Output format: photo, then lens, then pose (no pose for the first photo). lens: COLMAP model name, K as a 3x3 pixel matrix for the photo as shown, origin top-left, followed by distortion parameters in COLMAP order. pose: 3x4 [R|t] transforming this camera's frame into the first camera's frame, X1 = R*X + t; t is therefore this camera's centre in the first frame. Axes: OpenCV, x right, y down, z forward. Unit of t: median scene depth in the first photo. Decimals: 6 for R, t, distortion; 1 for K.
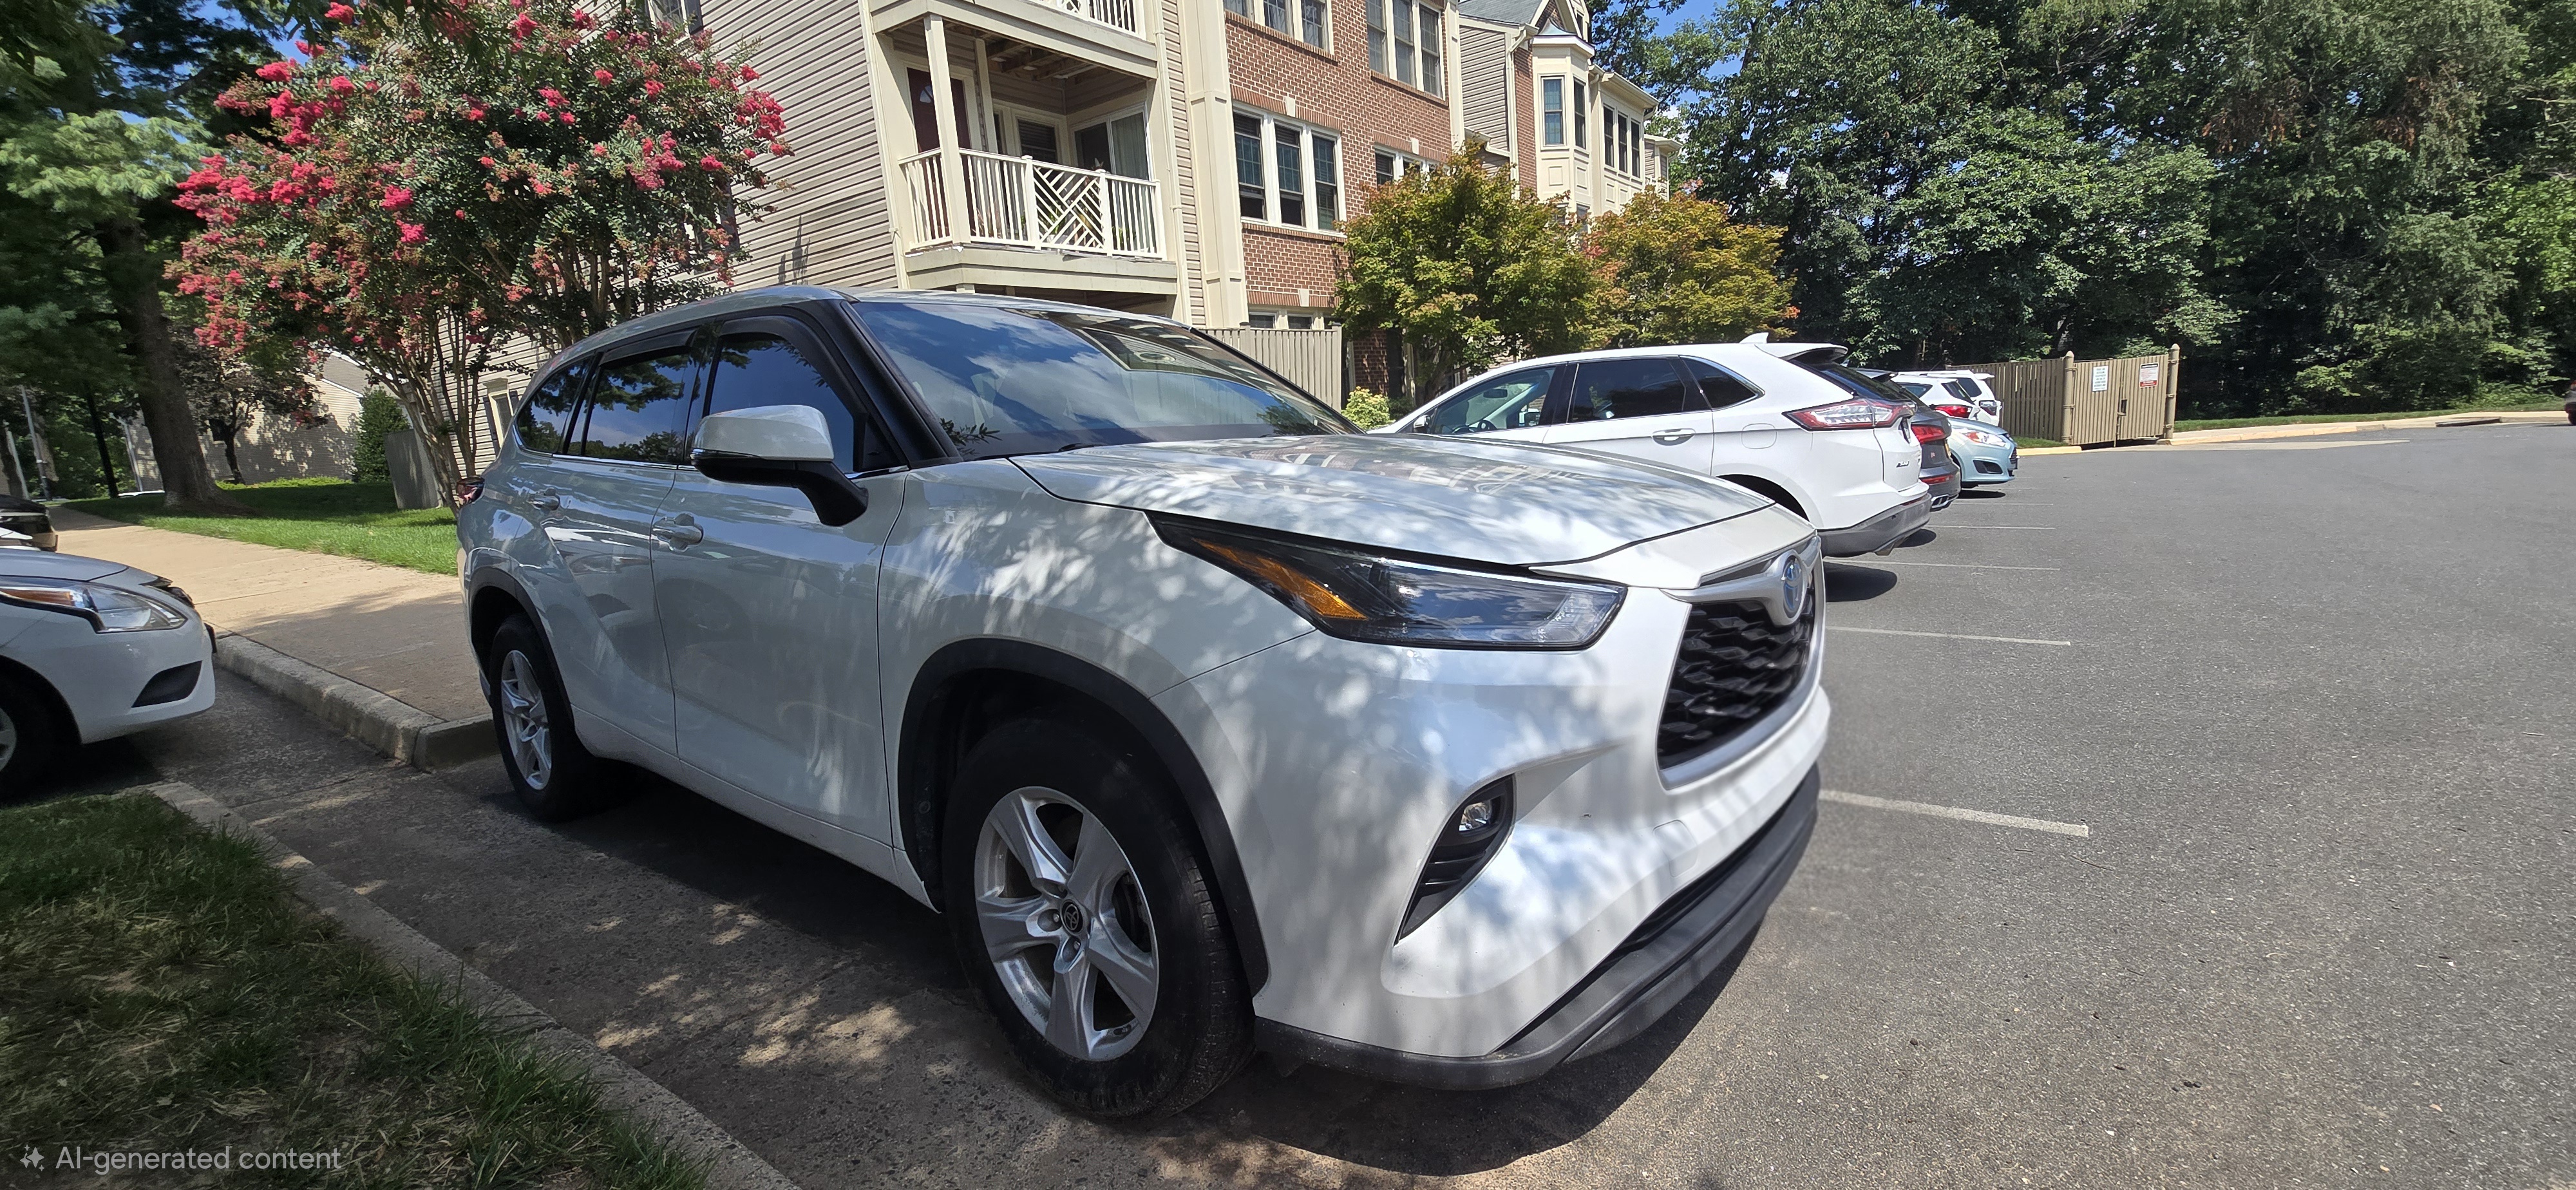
lens RADIAL K [[1063.2, 0, 1288.0], [0, 1063.2, 595.0], [0, 0, 1]] dist [0.001423, -0.004546]
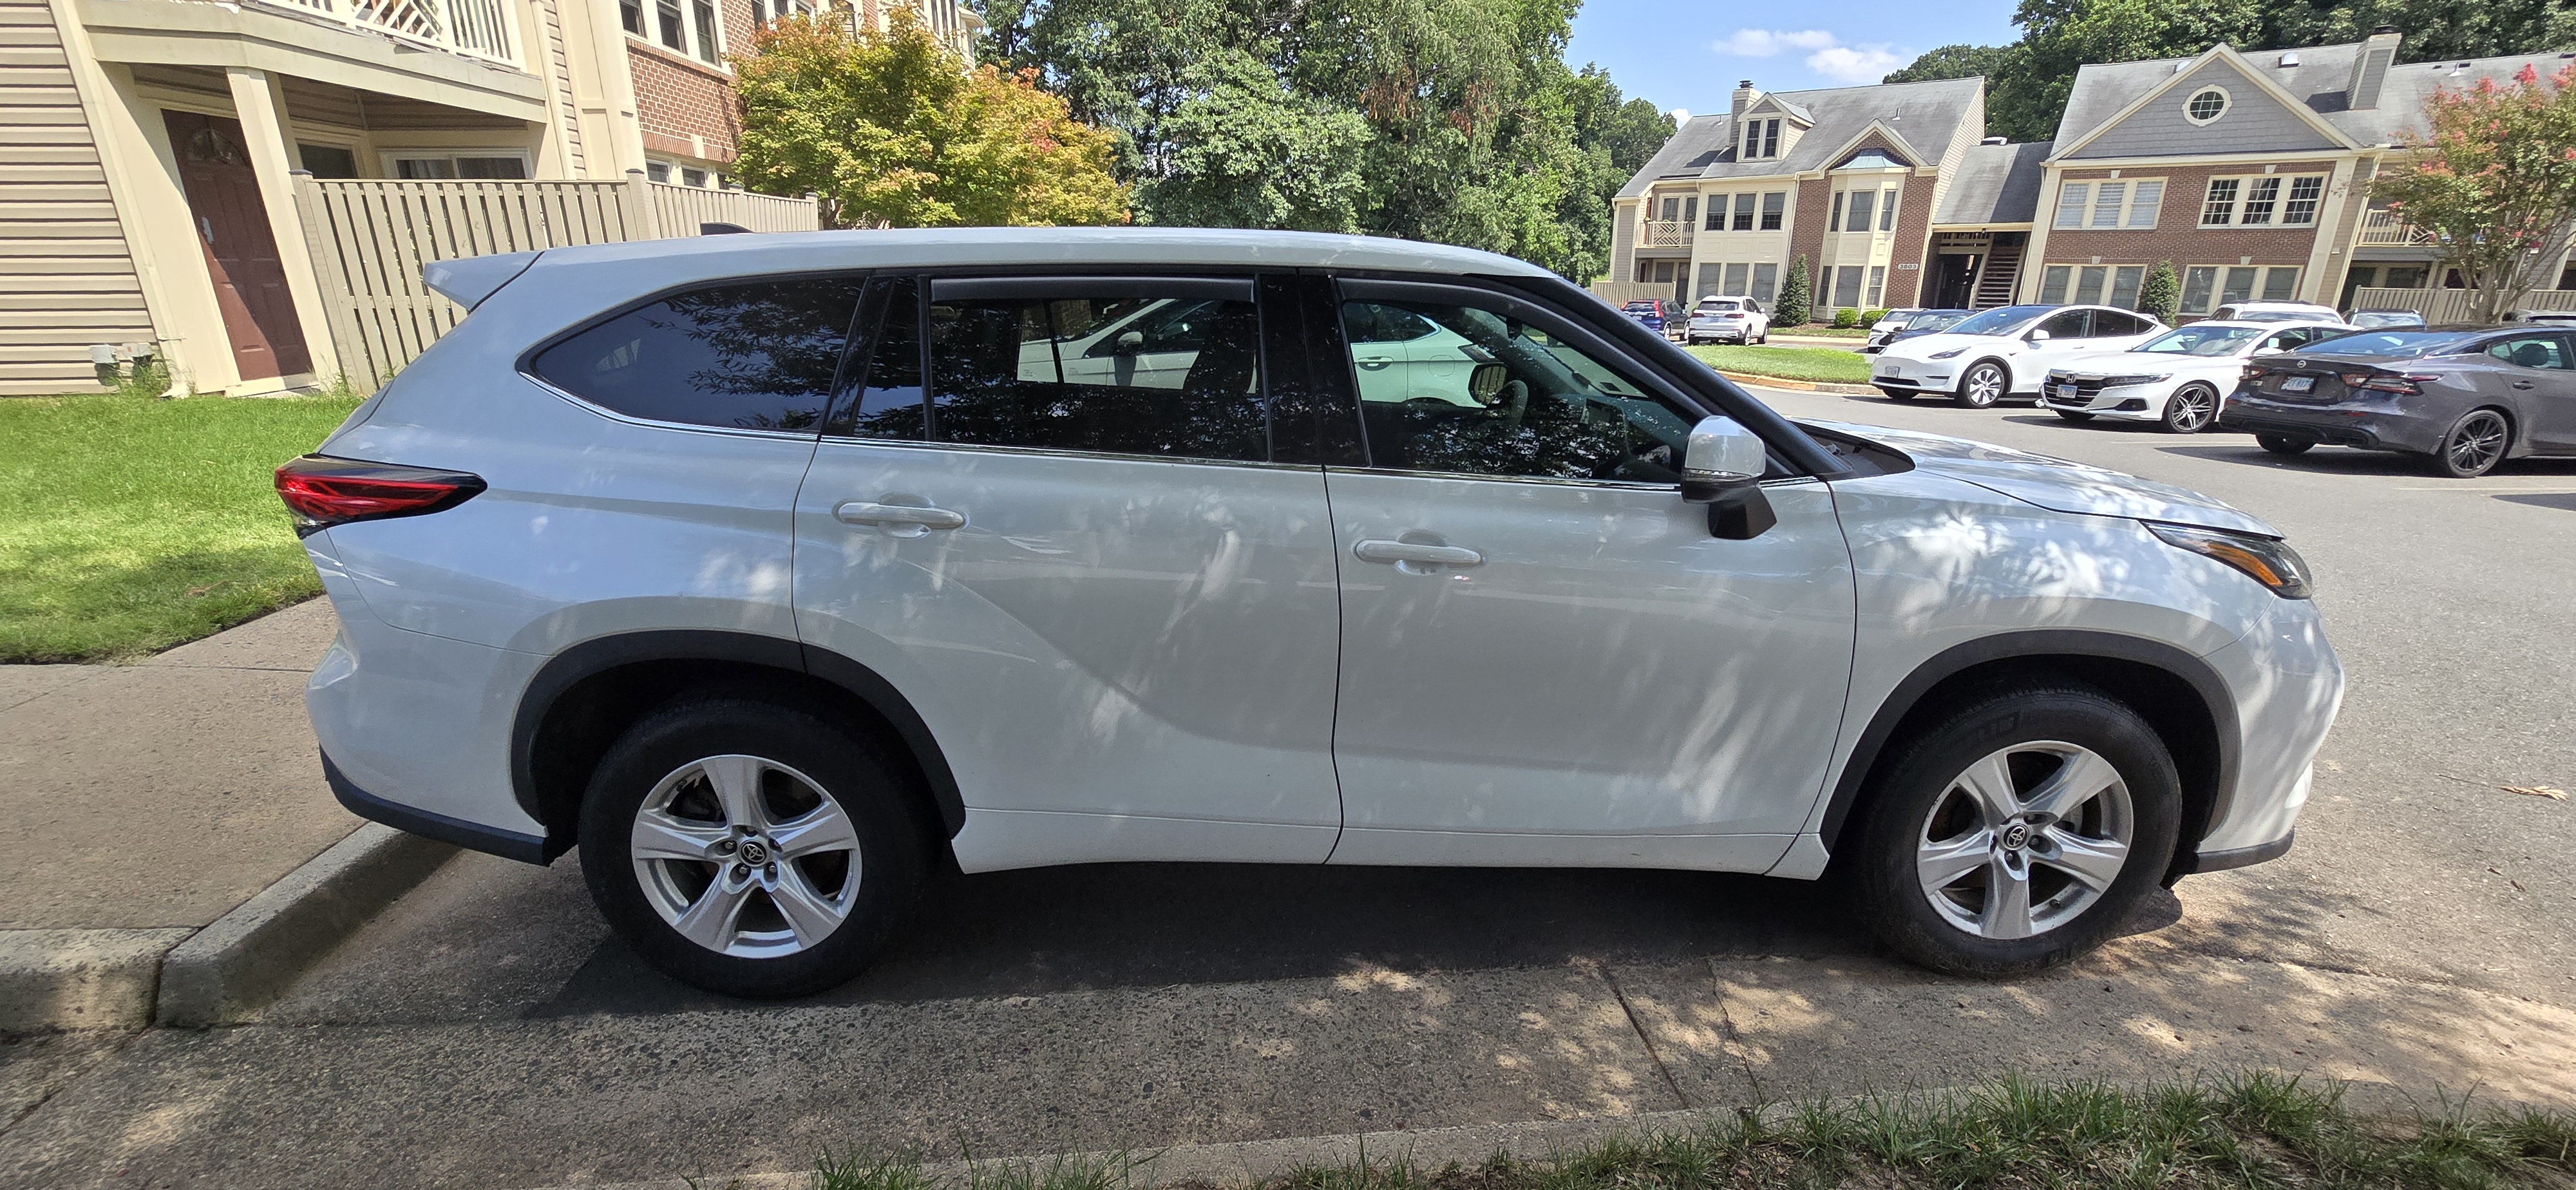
lens RADIAL K [[1073.0, 0, 1288.0], [0, 1073.0, 595.0], [0, 0, 1]] dist [-0.000633, -0.009227]
pose [[0.755601, -0.121177, 0.643725, -0.213487], [0.050847, 0.990625, 0.126794, -0.024639], [-0.653055, -0.063075, 0.754679, 0.079836]]
